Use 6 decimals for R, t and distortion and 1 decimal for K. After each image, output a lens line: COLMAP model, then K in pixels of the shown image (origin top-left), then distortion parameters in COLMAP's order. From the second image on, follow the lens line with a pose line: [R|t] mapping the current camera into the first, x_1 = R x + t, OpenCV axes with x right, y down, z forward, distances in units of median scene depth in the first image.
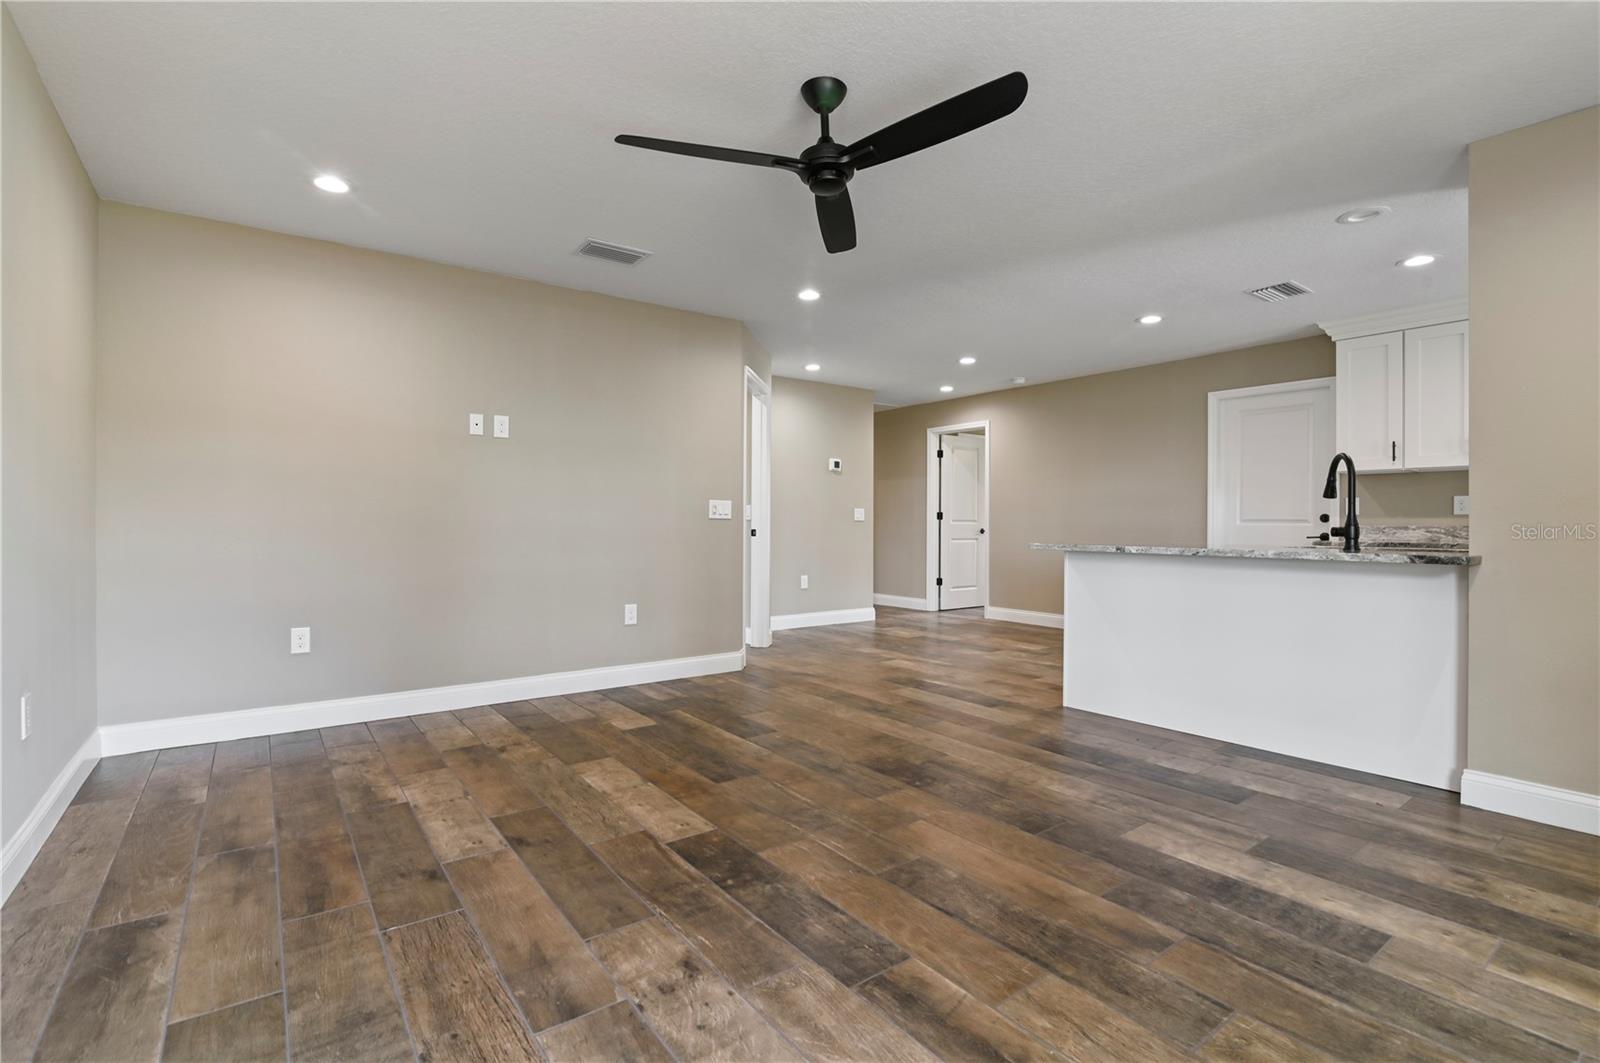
lens RADIAL K [[743.9, 0, 794.4], [0, 743.9, 514.3], [0, 0, 1]] dist [-0.017164, 0.000518]
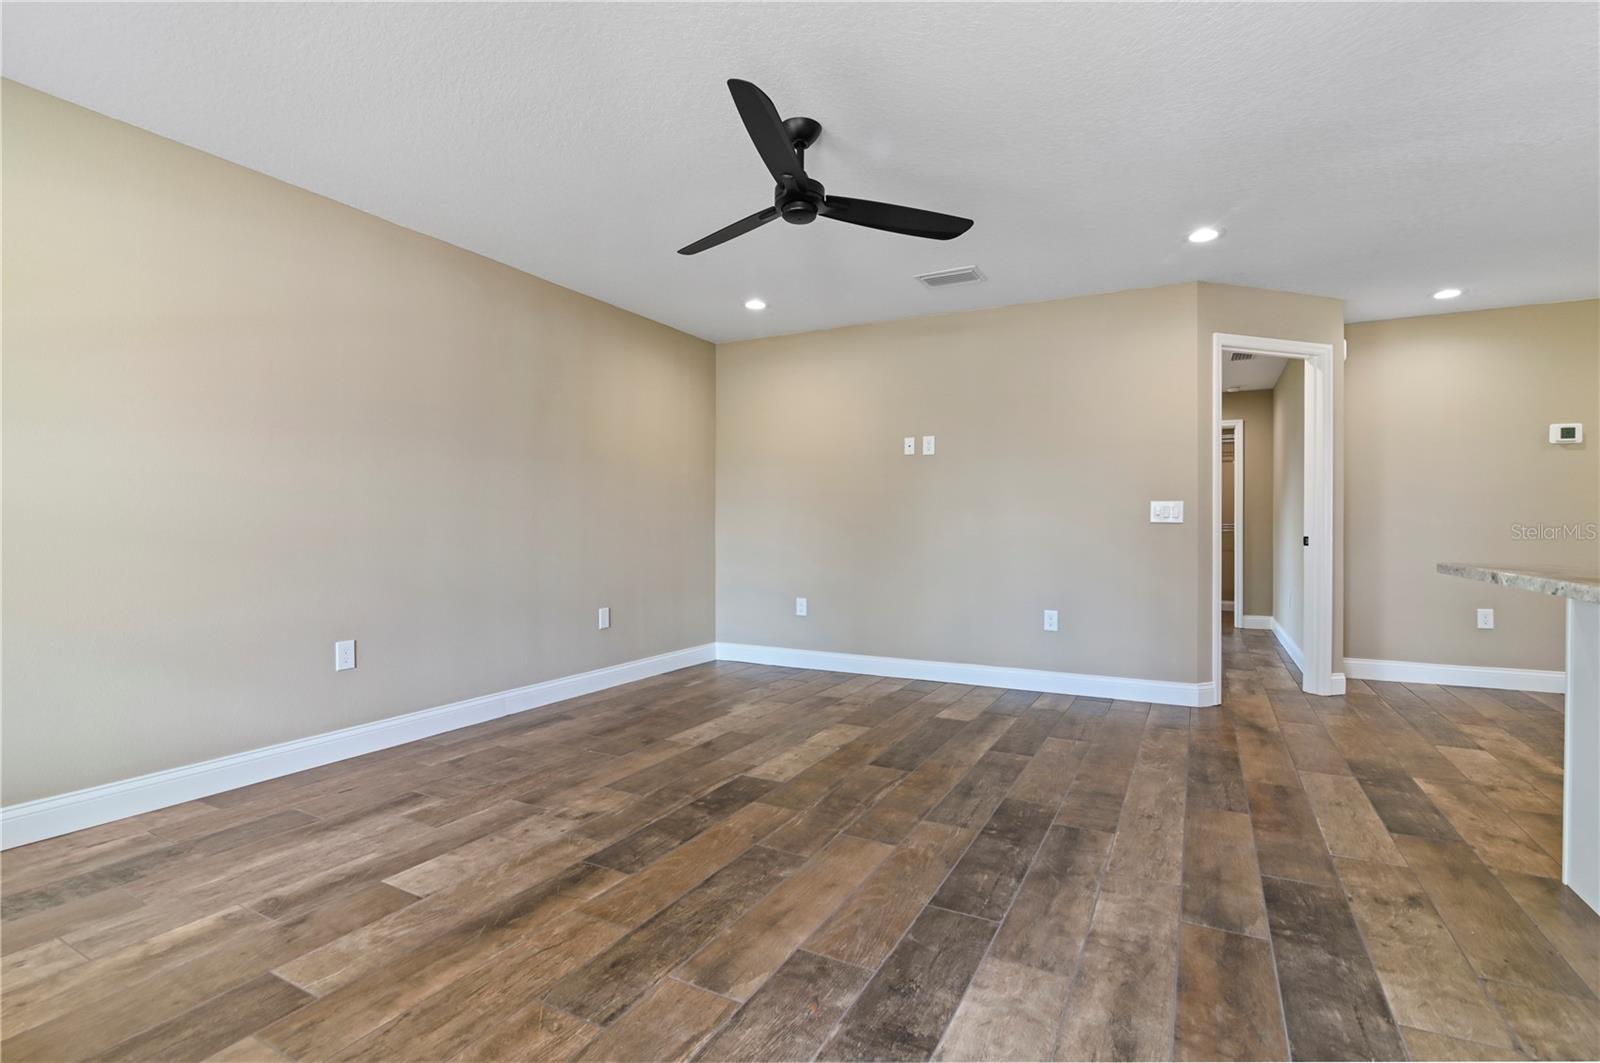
lens RADIAL K [[743.9, 0, 785.4], [0, 743.9, 526.5], [0, 0, 1]] dist [-0.017164, 0.000518]
pose [[0.422820, -0.002895, -0.906209, 0.845549], [0.008734, 0.999961, 0.000881, 0.009789], [0.906172, -0.008287, 0.422829, 0.433056]]
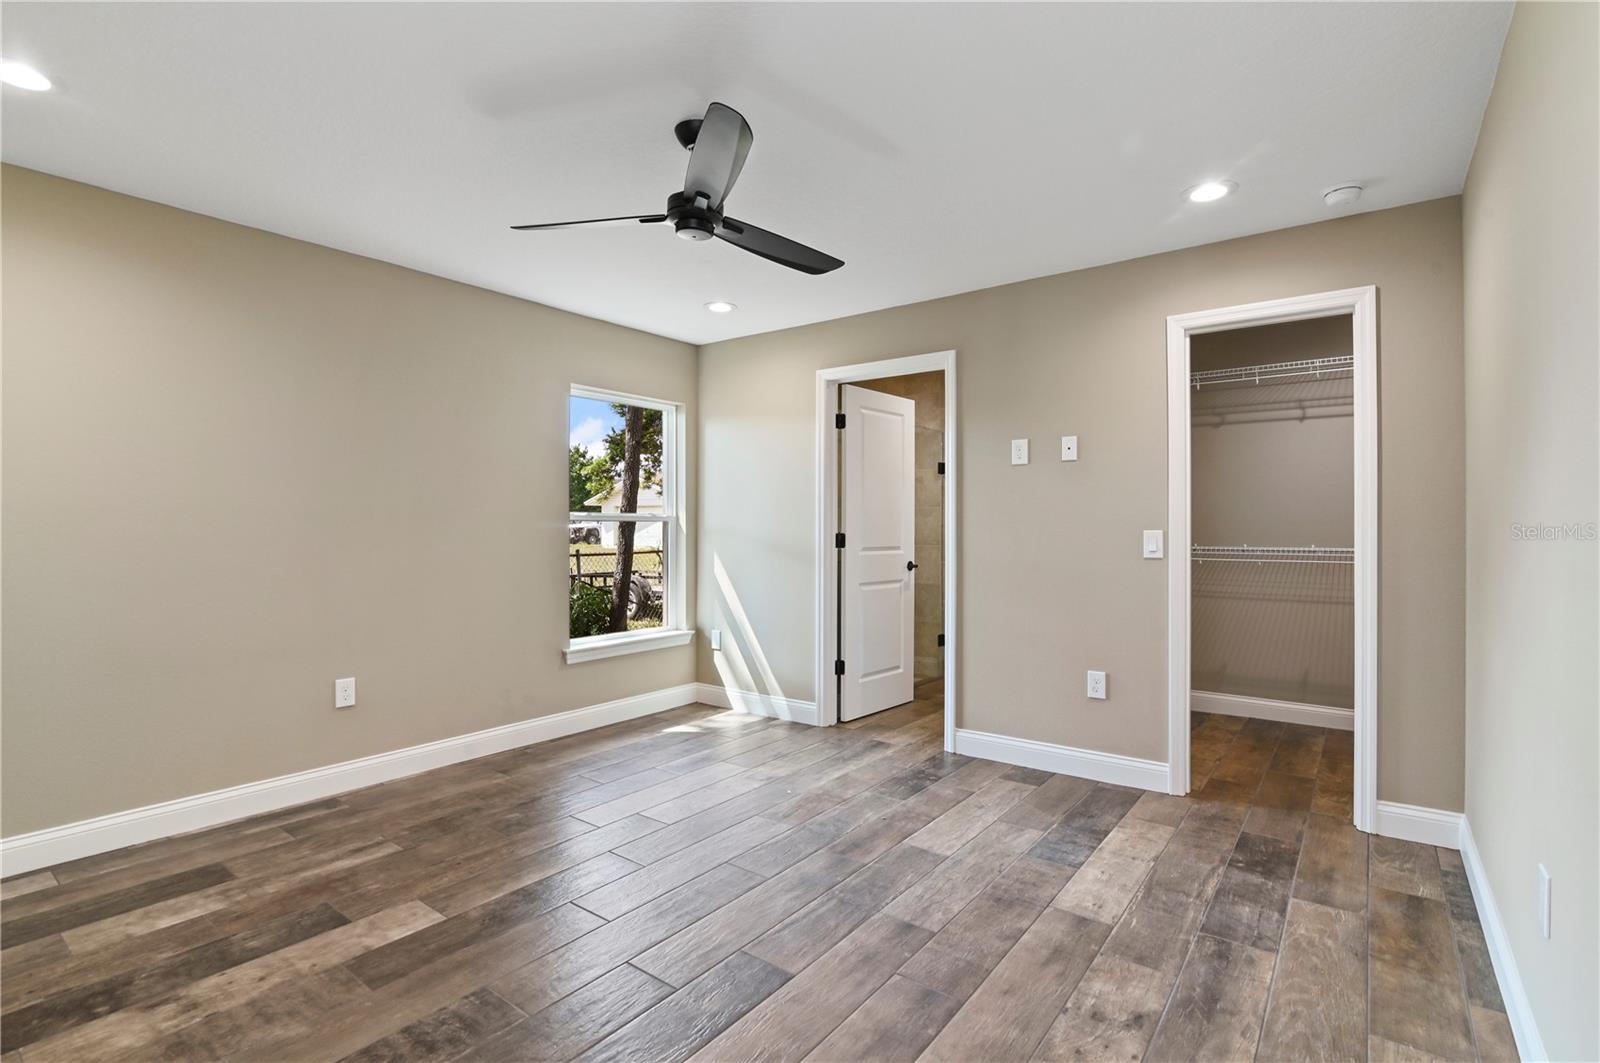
lens RADIAL K [[743.9, 0, 800.7], [0, 743.9, 528.6], [0, 0, 1]] dist [-0.017164, 0.000518]
pose [[0.288686, -0.008327, -0.957388, -0.113302], [0.012612, 0.999908, -0.004894, -0.025568], [0.957341, -0.010662, 0.288764, 1.974540]]
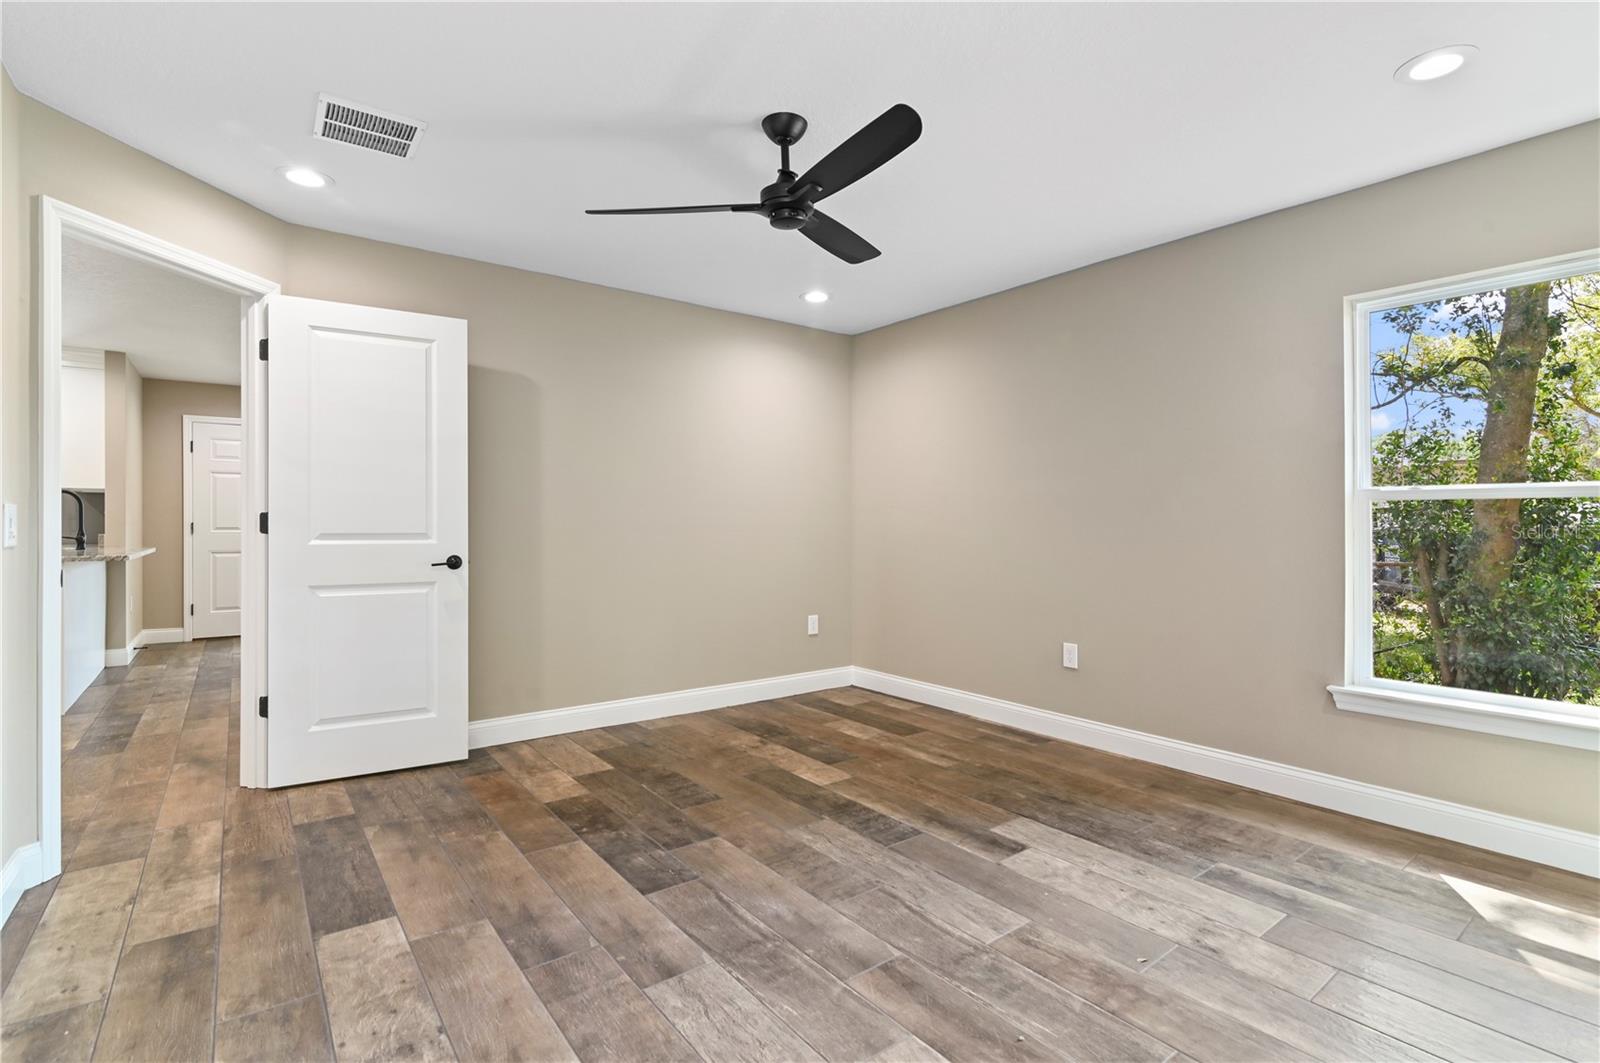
lens RADIAL K [[743.9, 0, 807.1], [0, 743.9, 532.5], [0, 0, 1]] dist [-0.017164, 0.000518]
pose [[-0.999451, -0.012797, -0.030563, -0.875466], [-0.012702, 0.999914, -0.003300, 0.005227], [0.030603, -0.002910, -0.999527, 2.893307]]
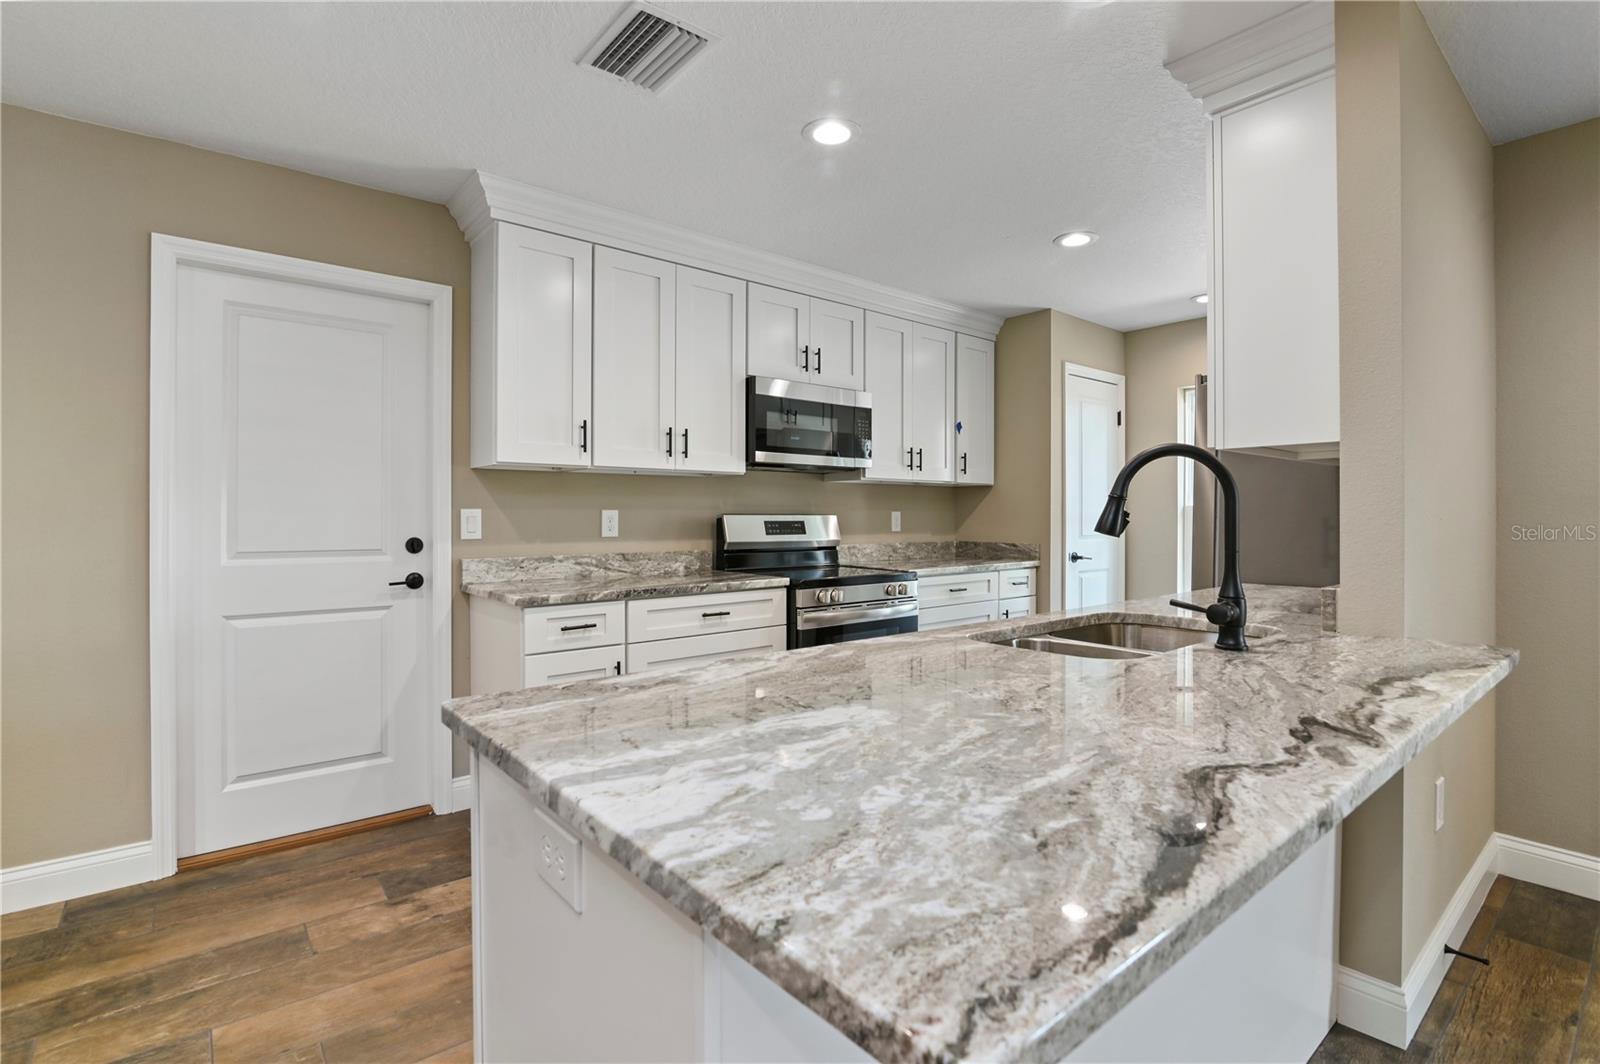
lens RADIAL K [[743.9, 0, 788.5], [0, 743.9, 519.3], [0, 0, 1]] dist [-0.017164, 0.000518]
pose [[-0.062593, -0.010351, 0.997985, 0.309485], [-0.010963, 0.999893, 0.009683, -0.041346], [-0.997979, -0.010335, -0.062699, 1.424246]]
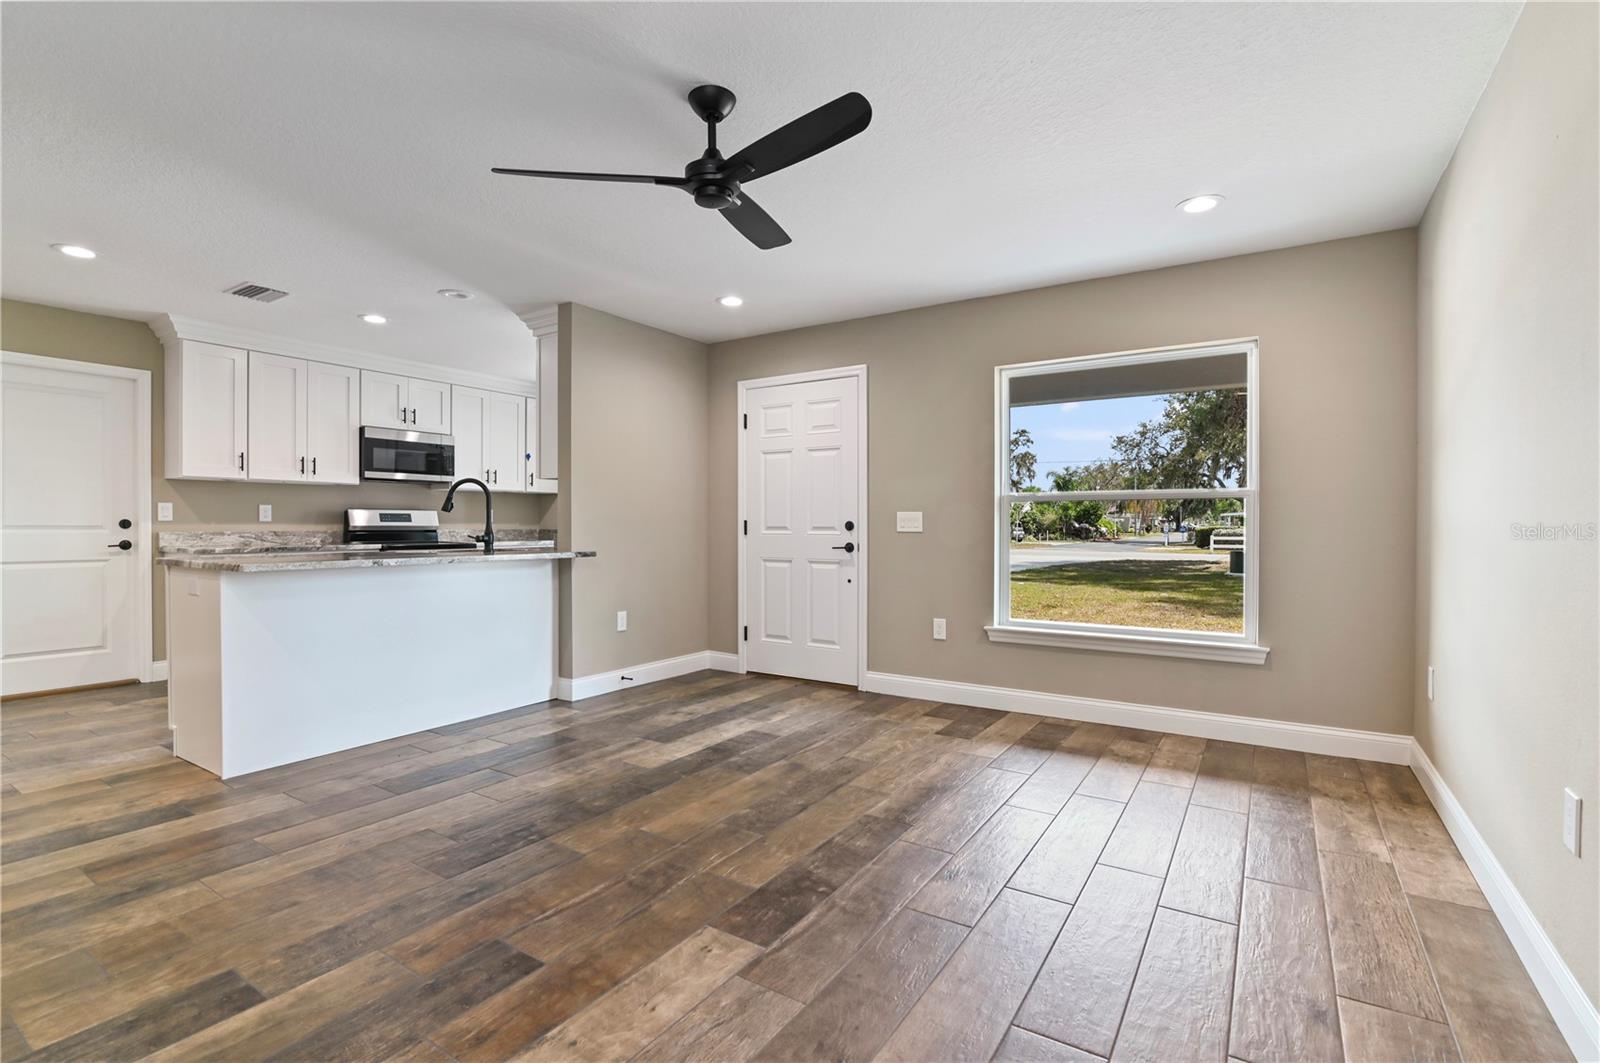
lens RADIAL K [[743.9, 0, 793.2], [0, 743.9, 533.8], [0, 0, 1]] dist [-0.017164, 0.000518]
pose [[-0.355748, -0.017907, 0.934410, -0.763062], [-0.014005, 0.999806, 0.013828, -0.012974], [-0.934477, -0.008167, -0.355930, 1.038622]]
